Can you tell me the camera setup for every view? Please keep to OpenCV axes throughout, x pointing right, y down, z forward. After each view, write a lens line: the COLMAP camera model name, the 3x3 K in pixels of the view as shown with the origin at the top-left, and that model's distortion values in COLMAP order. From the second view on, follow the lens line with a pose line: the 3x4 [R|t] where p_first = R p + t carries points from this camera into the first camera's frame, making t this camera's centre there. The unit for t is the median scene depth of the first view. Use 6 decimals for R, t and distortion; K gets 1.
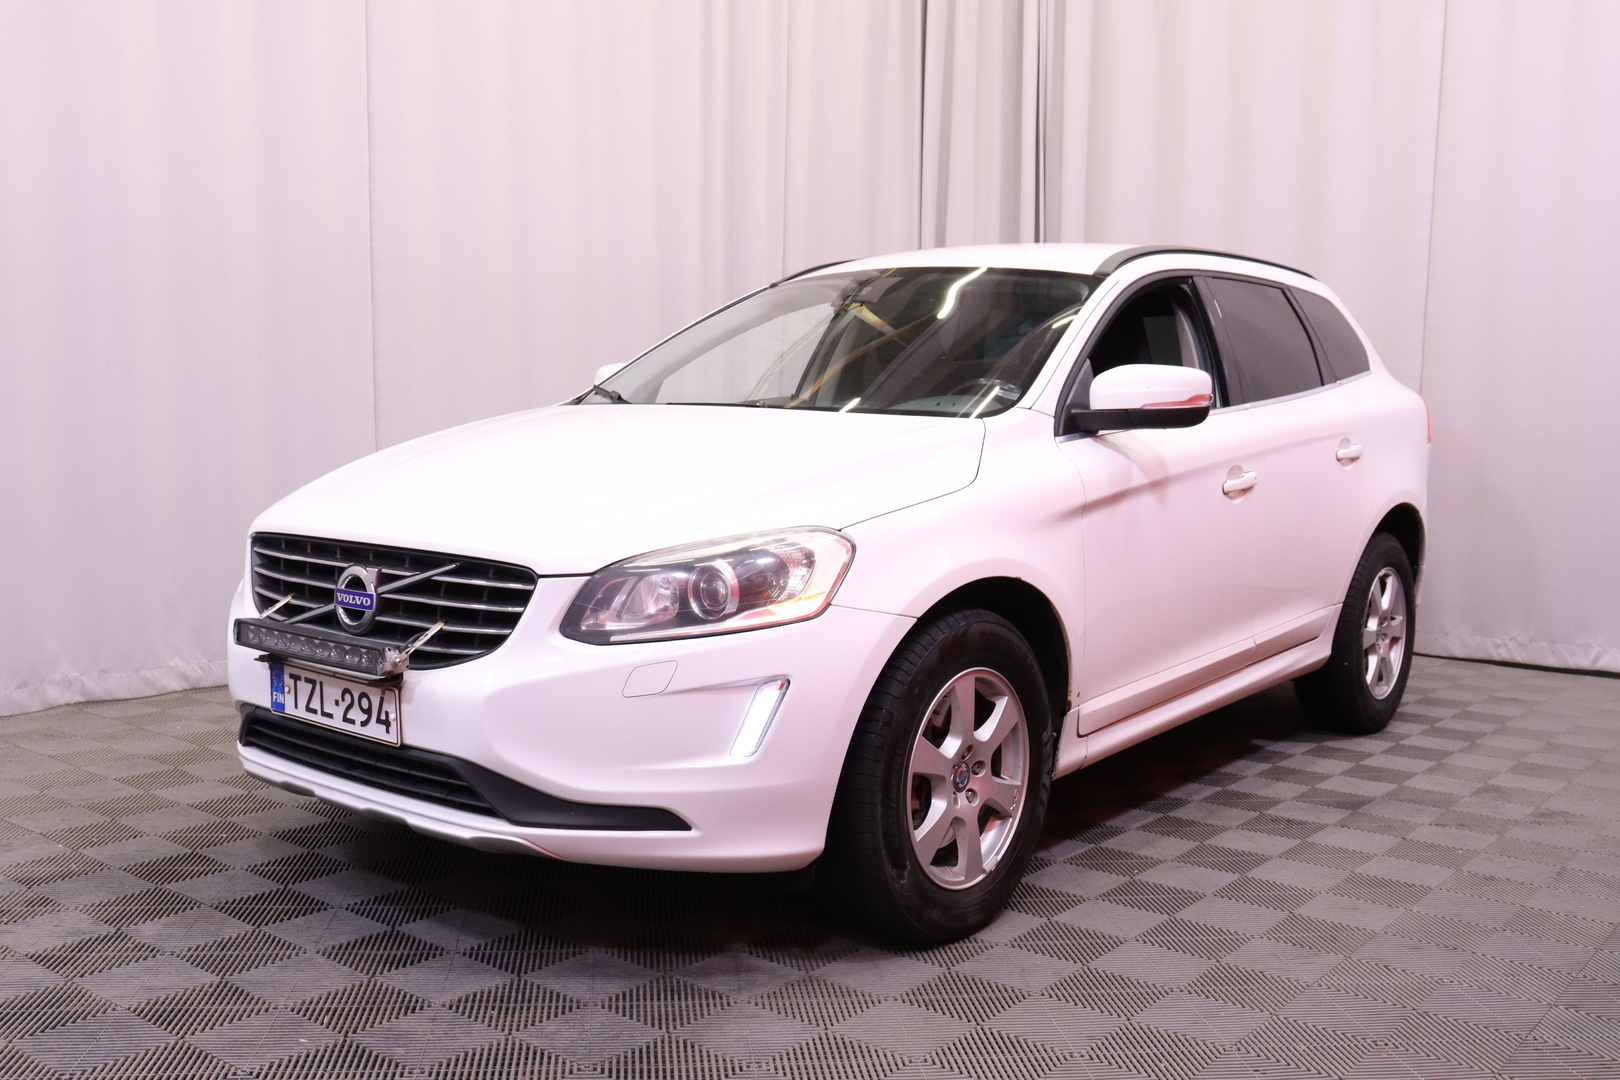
lens RADIAL K [[1644.5, 0, 808.3], [0, 1644.5, 540.9], [0, 0, 1]] dist [-0.102248, 0.000000]
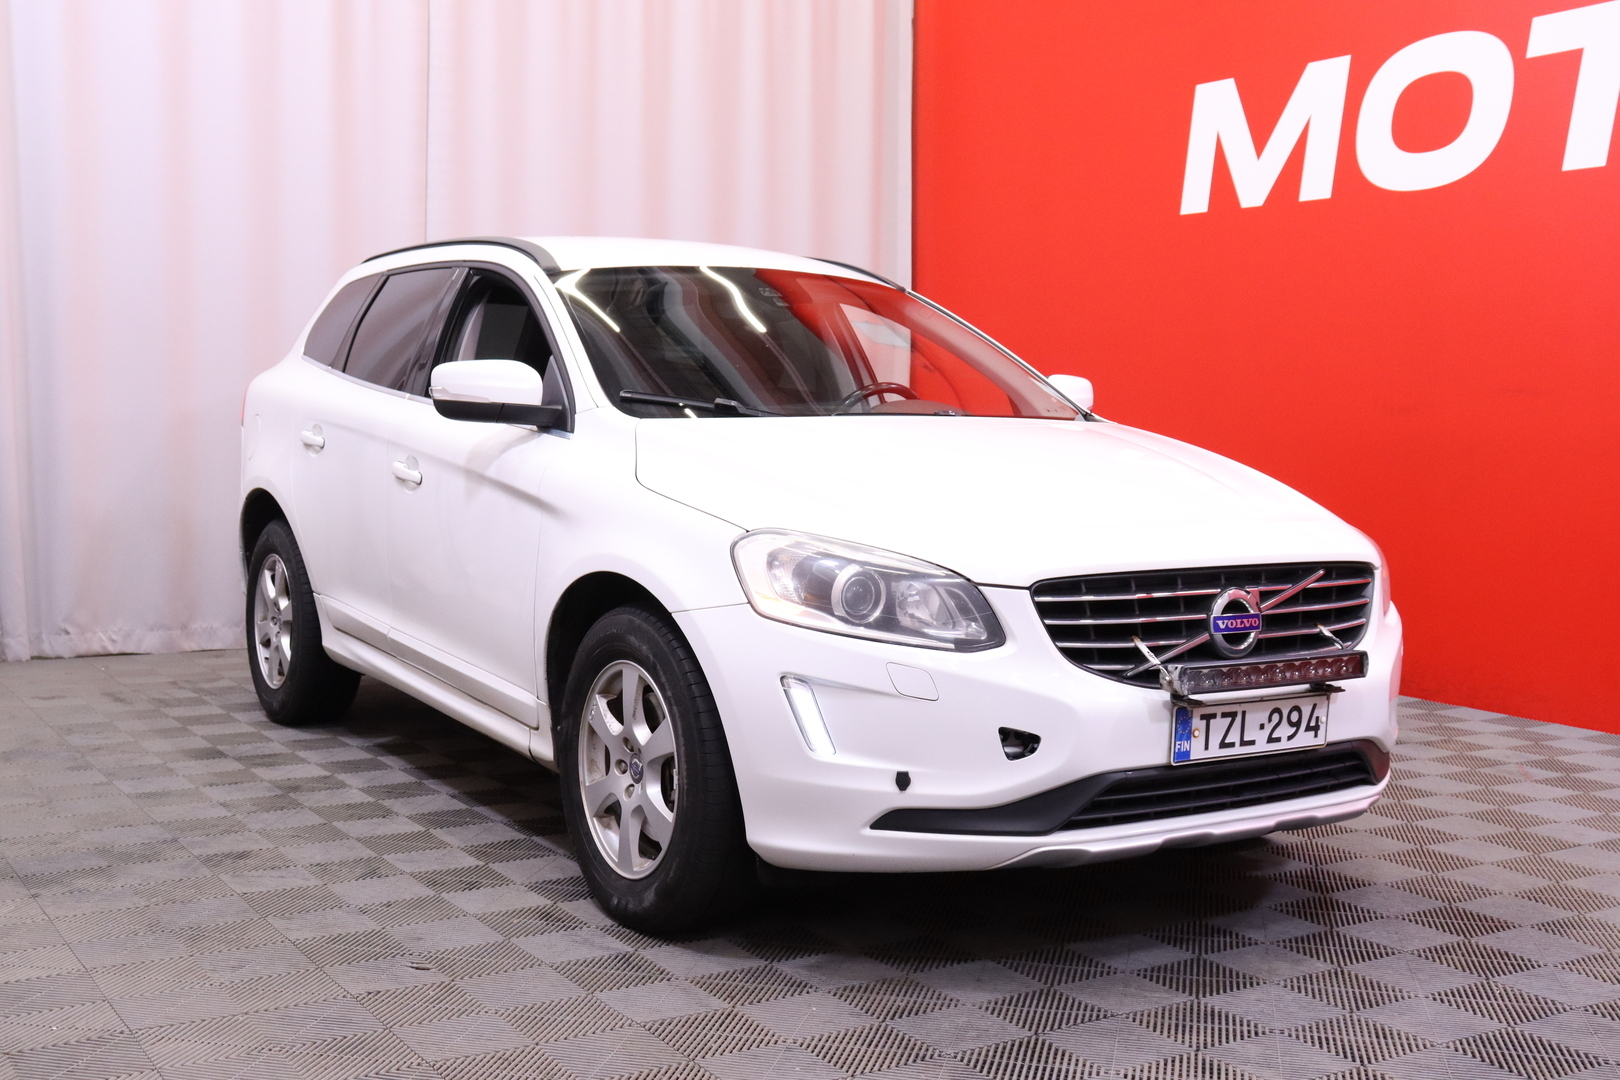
lens RADIAL K [[1910.7, 0, 808.6], [0, 1910.7, 551.4], [0, 0, 1]] dist [-0.012119, 0.000000]
pose [[0.299543, -0.097408, 0.949097, -1.472748], [0.081362, 0.993759, 0.076313, -0.118661], [-0.950607, 0.054361, 0.305599, 0.904555]]
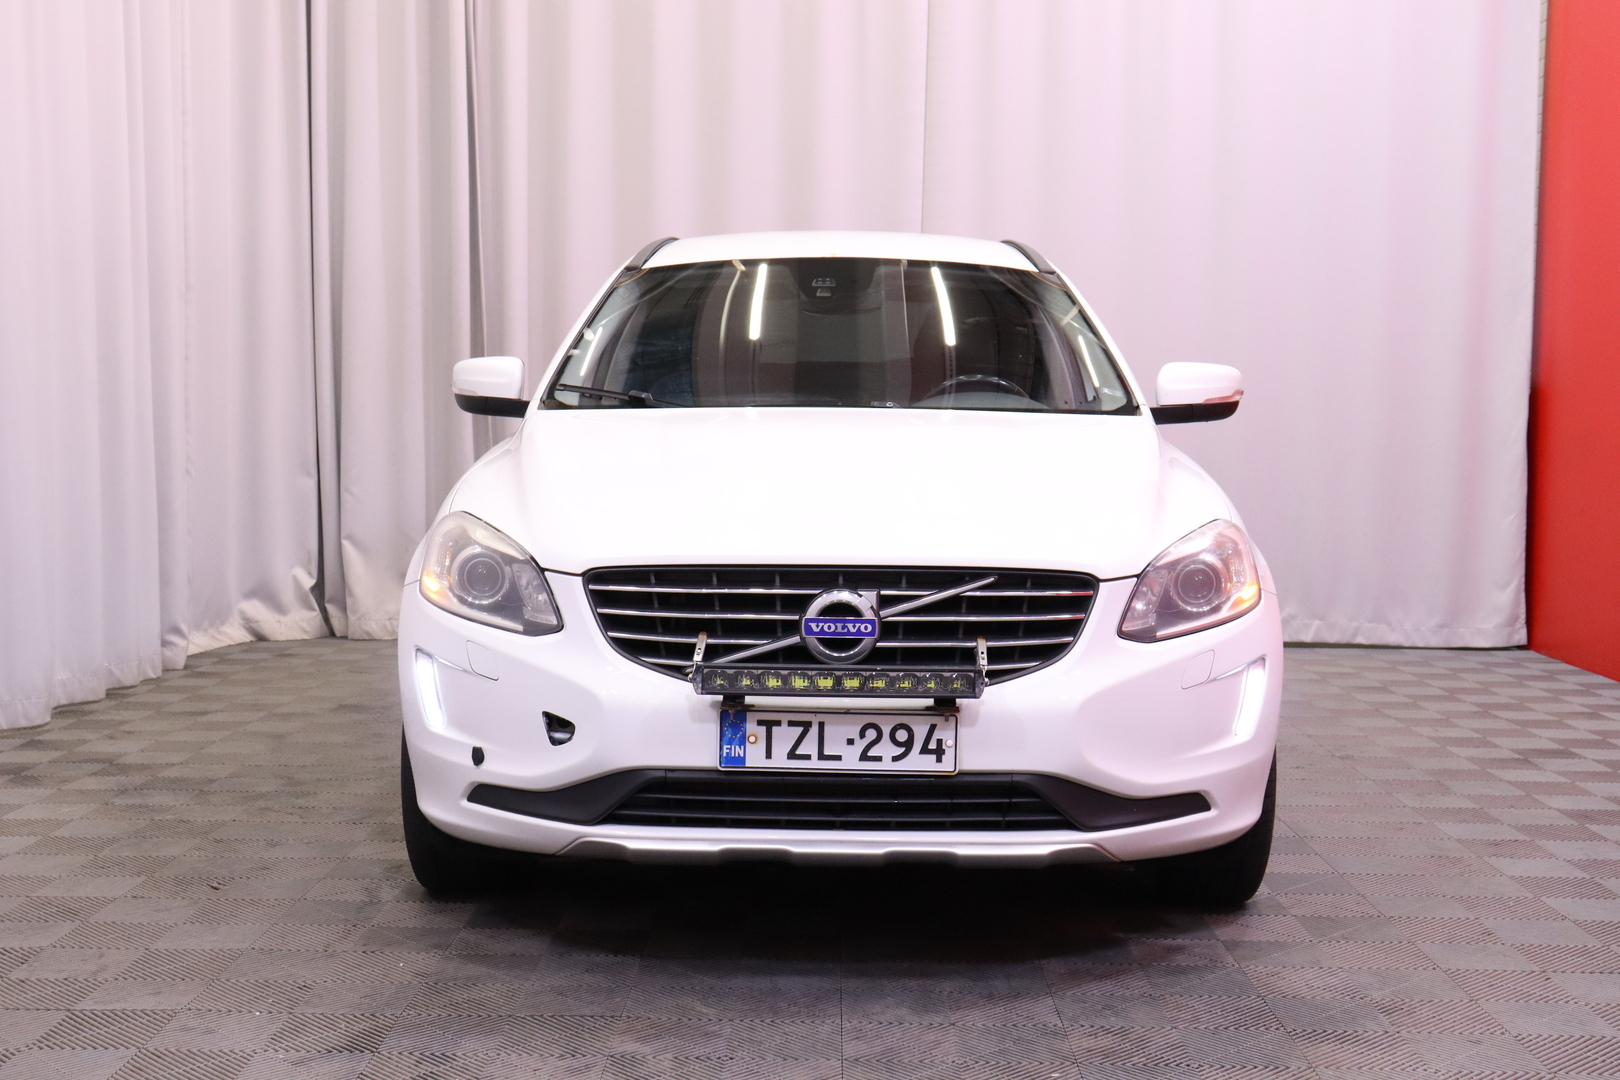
lens RADIAL K [[2102.8, 0, 812.4], [0, 2102.8, 536.9], [0, 0, 1]] dist [-0.087729, 0.000000]
pose [[0.781942, -0.057765, 0.620669, -1.032078], [0.065227, 0.997813, 0.010690, -0.028880], [-0.619929, 0.032125, 0.784000, 0.089183]]
